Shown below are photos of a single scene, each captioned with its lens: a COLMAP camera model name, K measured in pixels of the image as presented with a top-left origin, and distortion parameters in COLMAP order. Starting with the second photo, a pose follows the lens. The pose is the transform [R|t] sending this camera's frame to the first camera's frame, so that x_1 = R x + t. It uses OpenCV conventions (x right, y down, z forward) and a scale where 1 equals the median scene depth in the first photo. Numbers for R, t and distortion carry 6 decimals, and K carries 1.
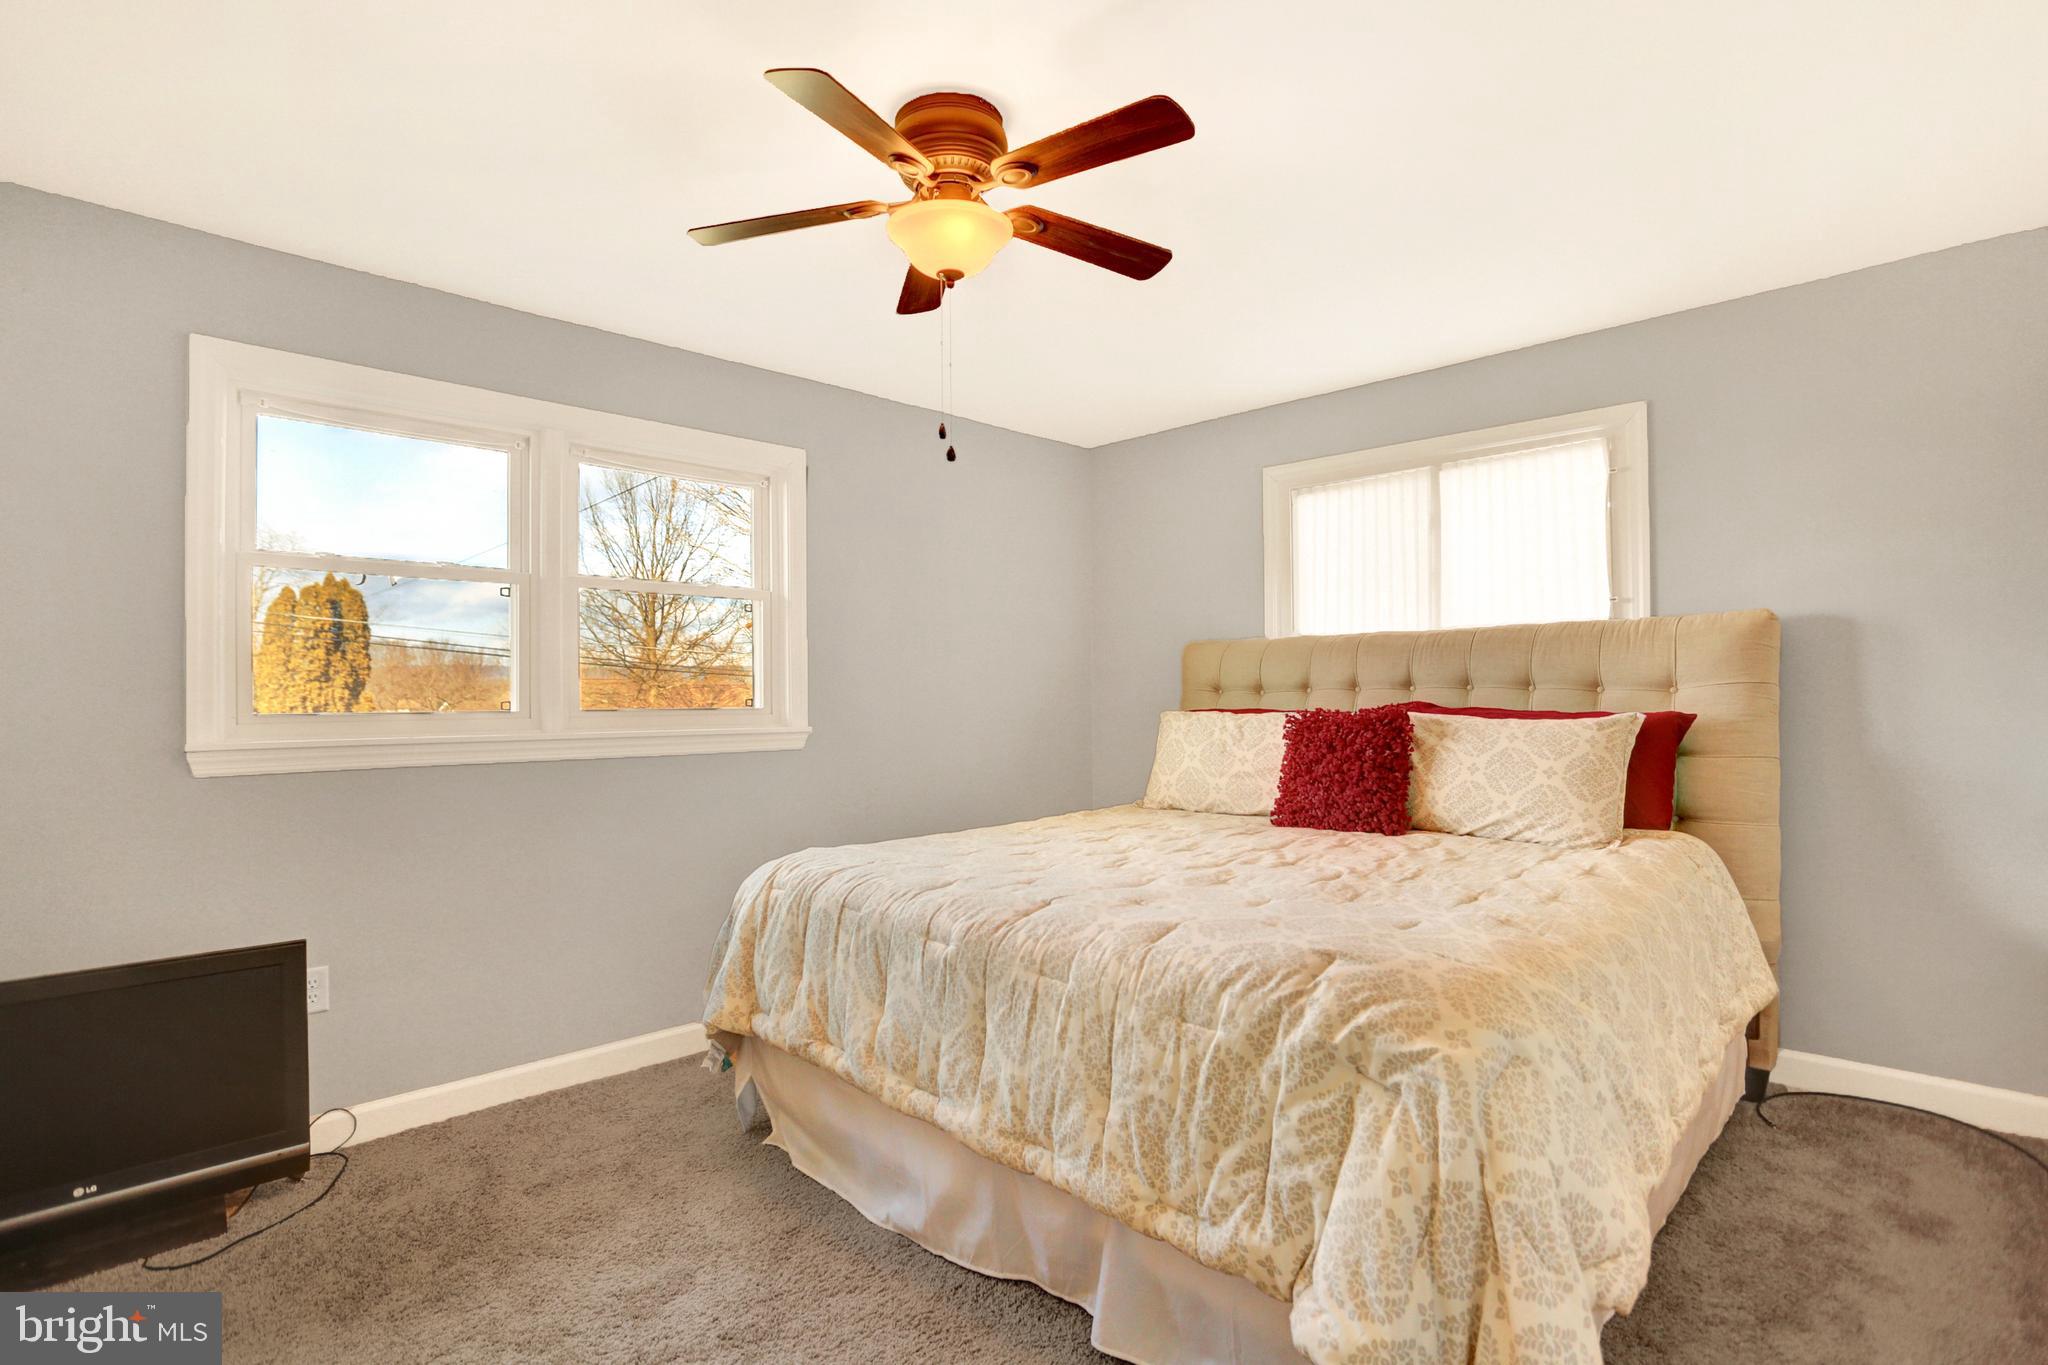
lens RADIAL K [[1001.8, 0, 1028.5], [0, 1001.8, 683.2], [0, 0, 1]] dist [-0.065849, 0.023251]
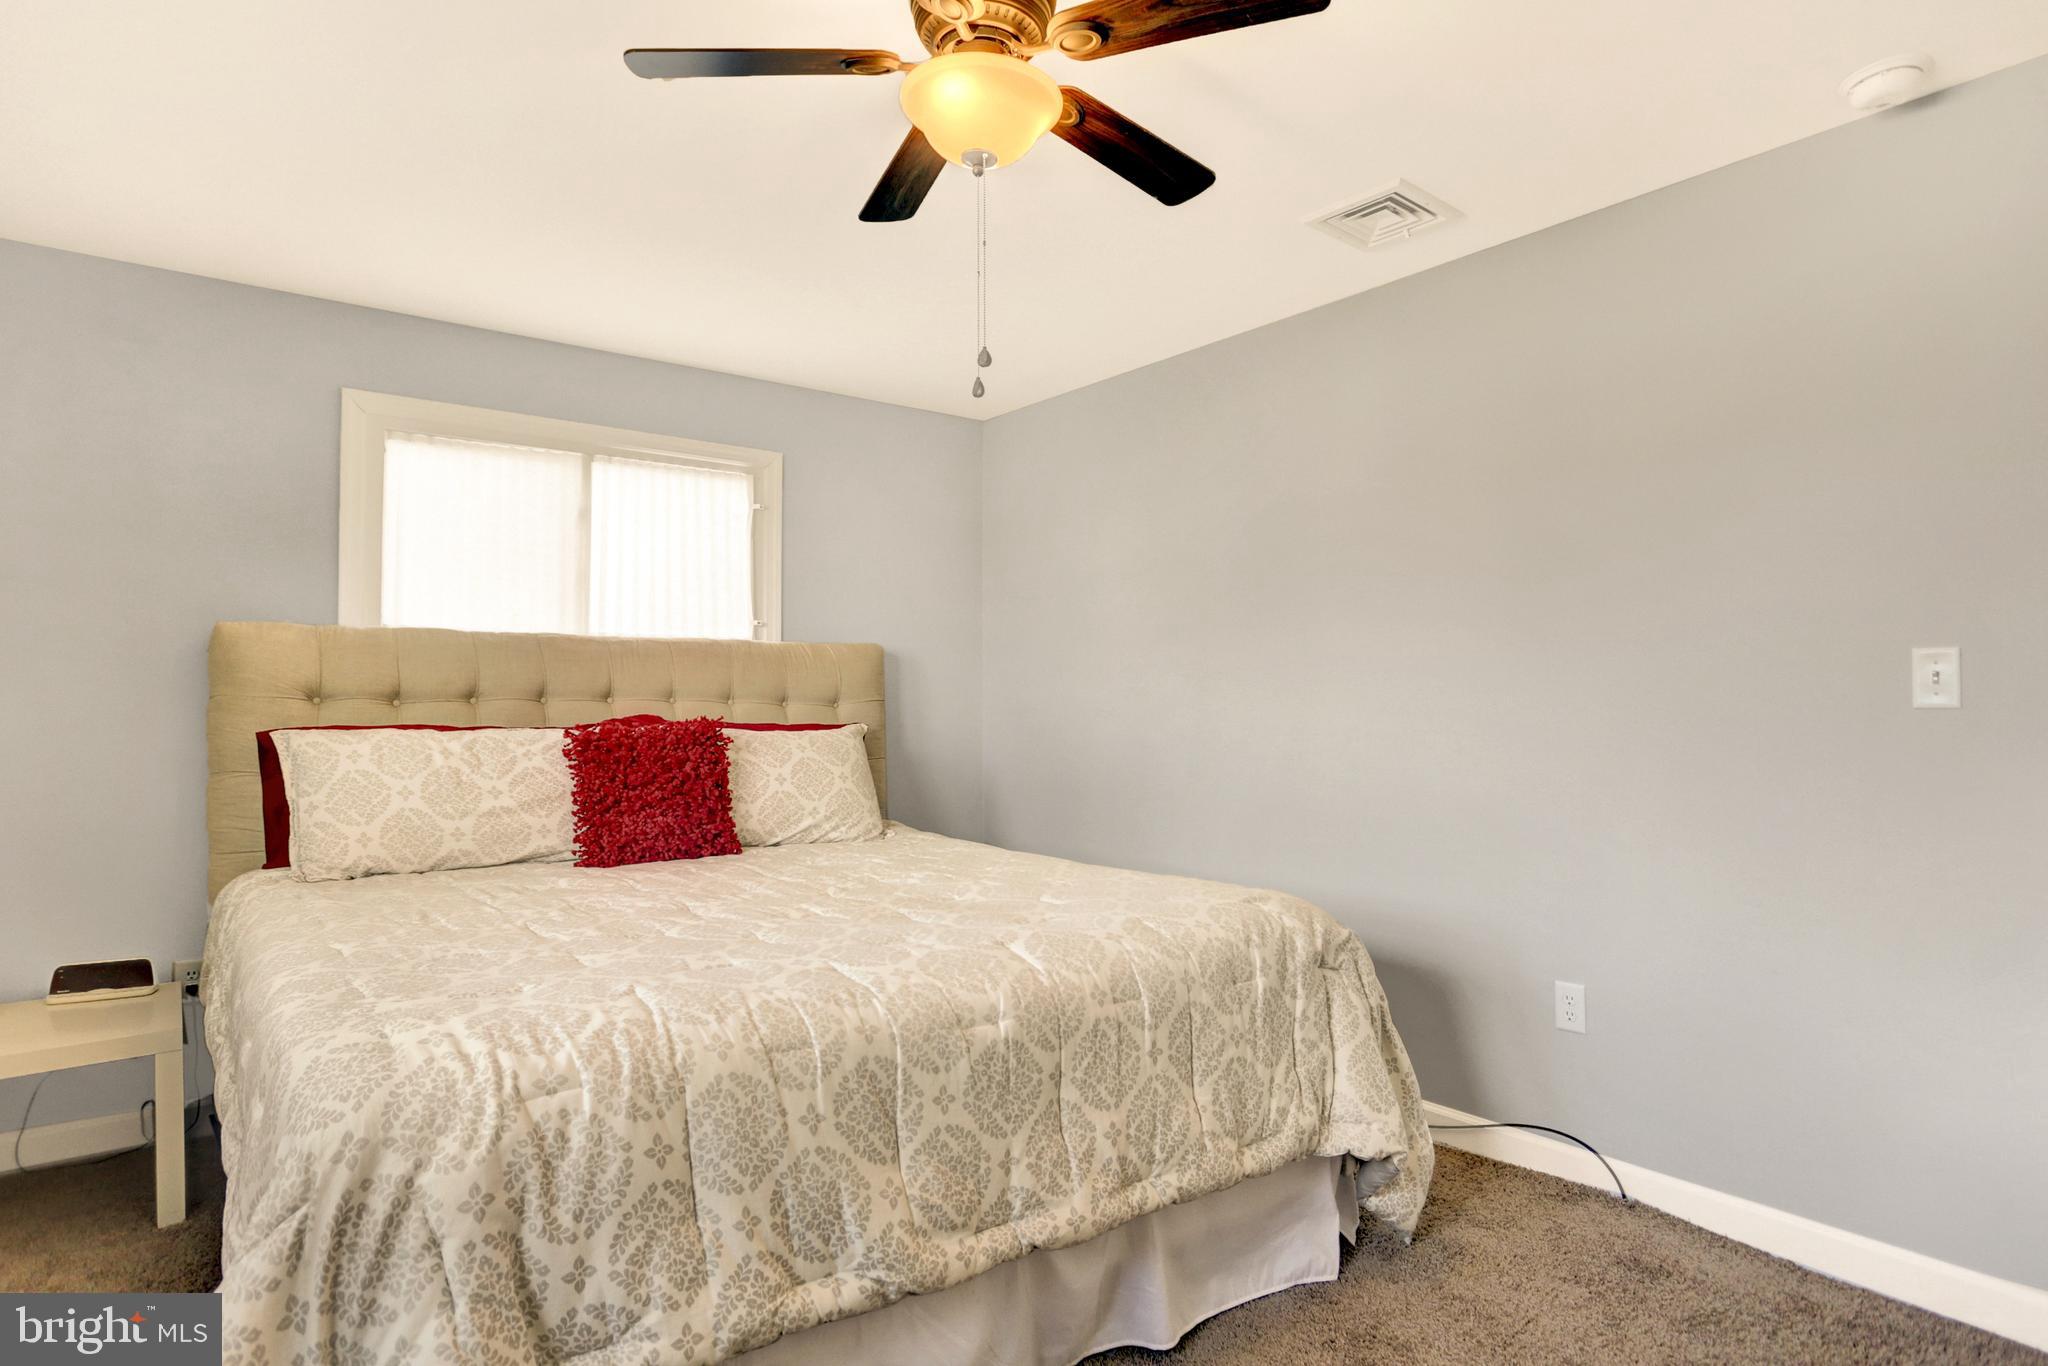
lens RADIAL K [[1067.5, 0, 1025.8], [0, 1067.5, 694.6], [0, 0, 1]] dist [-0.029941, 0.005141]
pose [[0.129874, 0.023364, 0.991255, -0.614671], [-0.016139, 0.999640, -0.021447, 0.017301], [-0.991399, -0.013212, 0.130204, 0.594302]]
